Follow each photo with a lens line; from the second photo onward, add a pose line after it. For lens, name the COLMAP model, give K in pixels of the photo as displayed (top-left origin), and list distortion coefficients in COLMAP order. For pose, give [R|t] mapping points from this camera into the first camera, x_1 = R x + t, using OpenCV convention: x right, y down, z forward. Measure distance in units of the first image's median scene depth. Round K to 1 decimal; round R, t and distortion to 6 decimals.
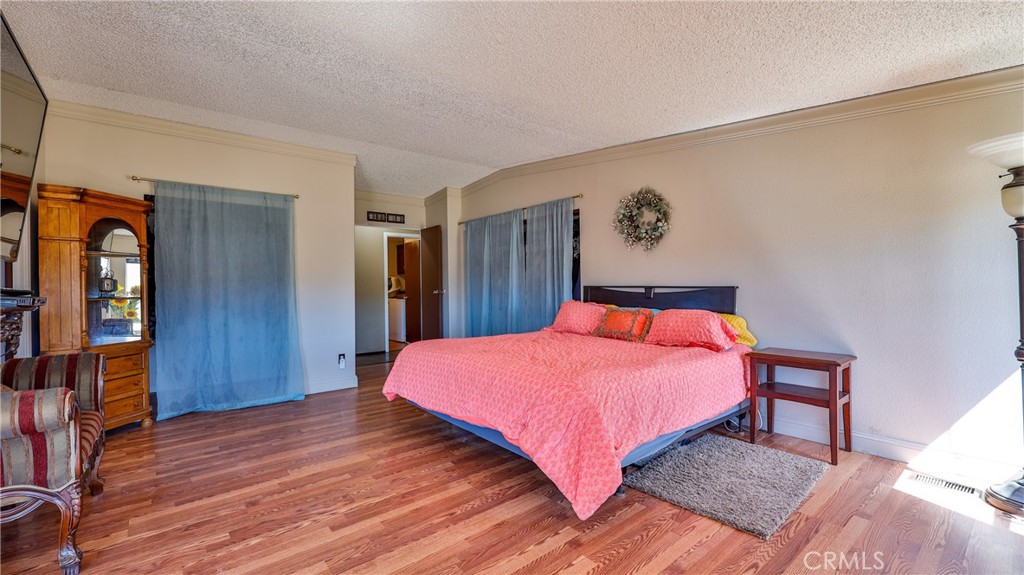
lens RADIAL K [[433.2, 0, 507.5], [0, 433.2, 285.7], [0, 0, 1]] dist [0.001978, -0.000707]
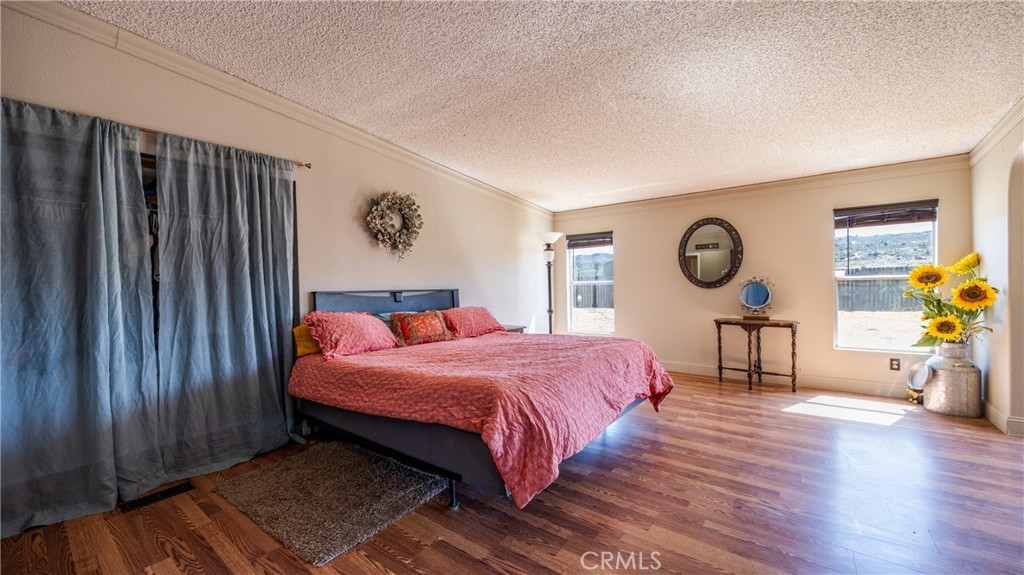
lens RADIAL K [[389.5, 0, 509.0], [0, 389.5, 294.2], [0, 0, 1]] dist [-0.002644, 0.000024]
pose [[-0.231187, -0.010928, 0.972848, -1.026463], [0.021954, 0.999624, 0.016446, 0.001647], [-0.972662, 0.025160, -0.230860, 1.593938]]
